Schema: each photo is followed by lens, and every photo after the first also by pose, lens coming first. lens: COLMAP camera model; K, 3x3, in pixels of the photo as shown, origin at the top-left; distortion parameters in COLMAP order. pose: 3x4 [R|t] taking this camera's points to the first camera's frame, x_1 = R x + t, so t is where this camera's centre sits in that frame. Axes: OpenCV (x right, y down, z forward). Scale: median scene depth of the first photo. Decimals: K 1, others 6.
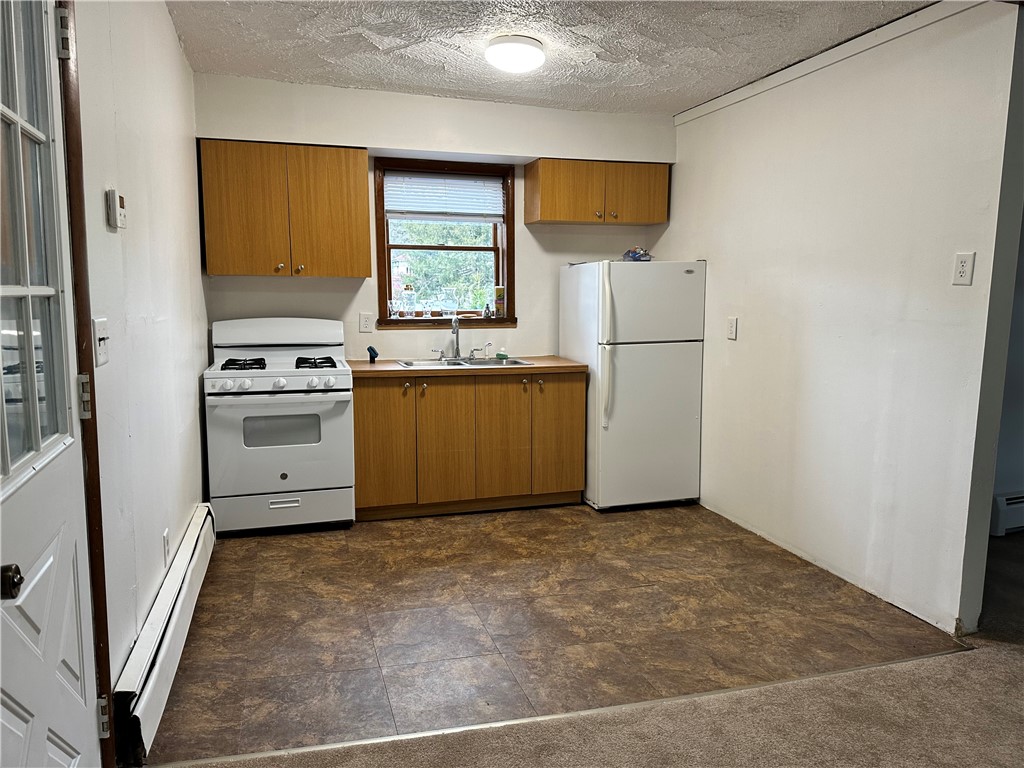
lens RADIAL K [[713.3, 0, 512.0], [0, 713.3, 384.0], [0, 0, 1]] dist [0.112070, -0.164323]
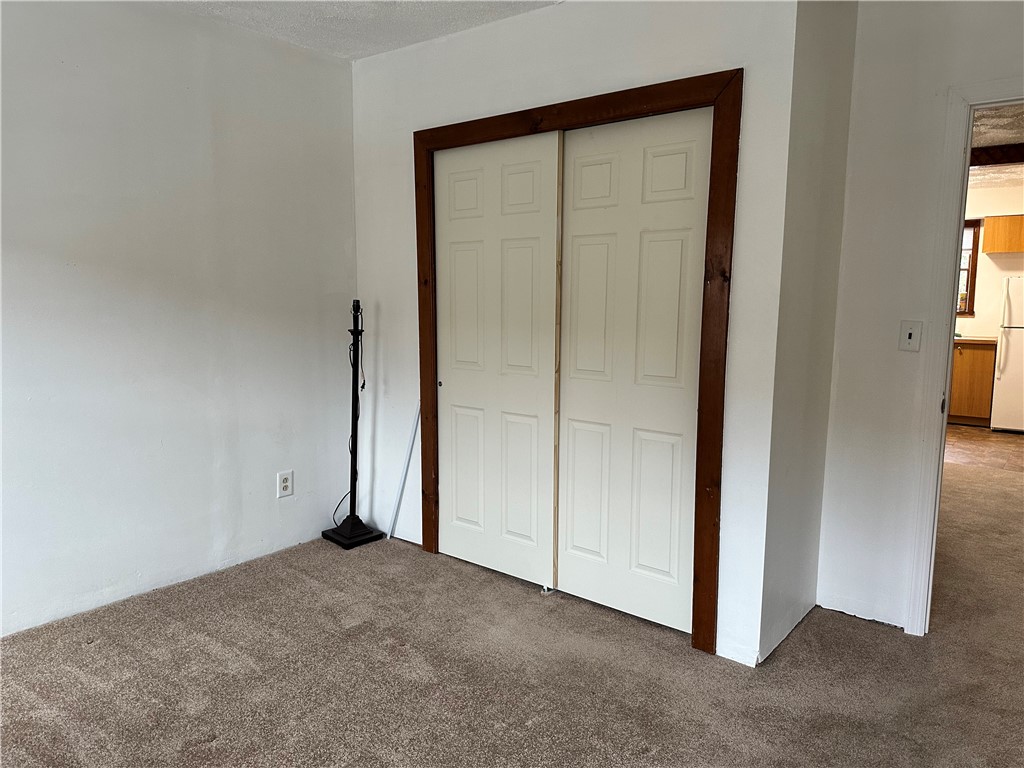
lens RADIAL K [[713.3, 0, 512.0], [0, 713.3, 384.0], [0, 0, 1]] dist [0.112070, -0.164323]
pose [[0.557323, 0.102481, -0.823947, 0.909589], [-0.102989, 0.993223, 0.053873, 0.101727], [0.823884, 0.054833, 0.564100, -0.881227]]
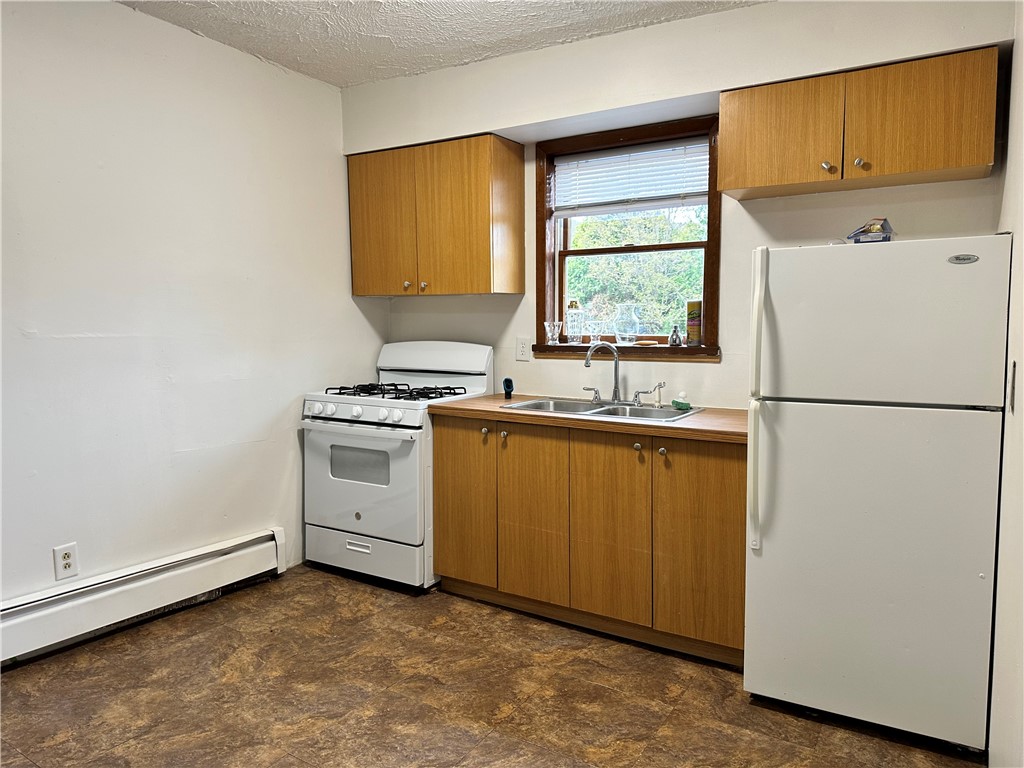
lens RADIAL K [[713.3, 0, 512.0], [0, 713.3, 384.0], [0, 0, 1]] dist [0.112070, -0.164323]
pose [[0.648529, 0.061965, -0.758664, 0.435306], [-0.092315, 0.995727, 0.002413, -0.050934], [0.755572, 0.068471, 0.651478, 0.507032]]
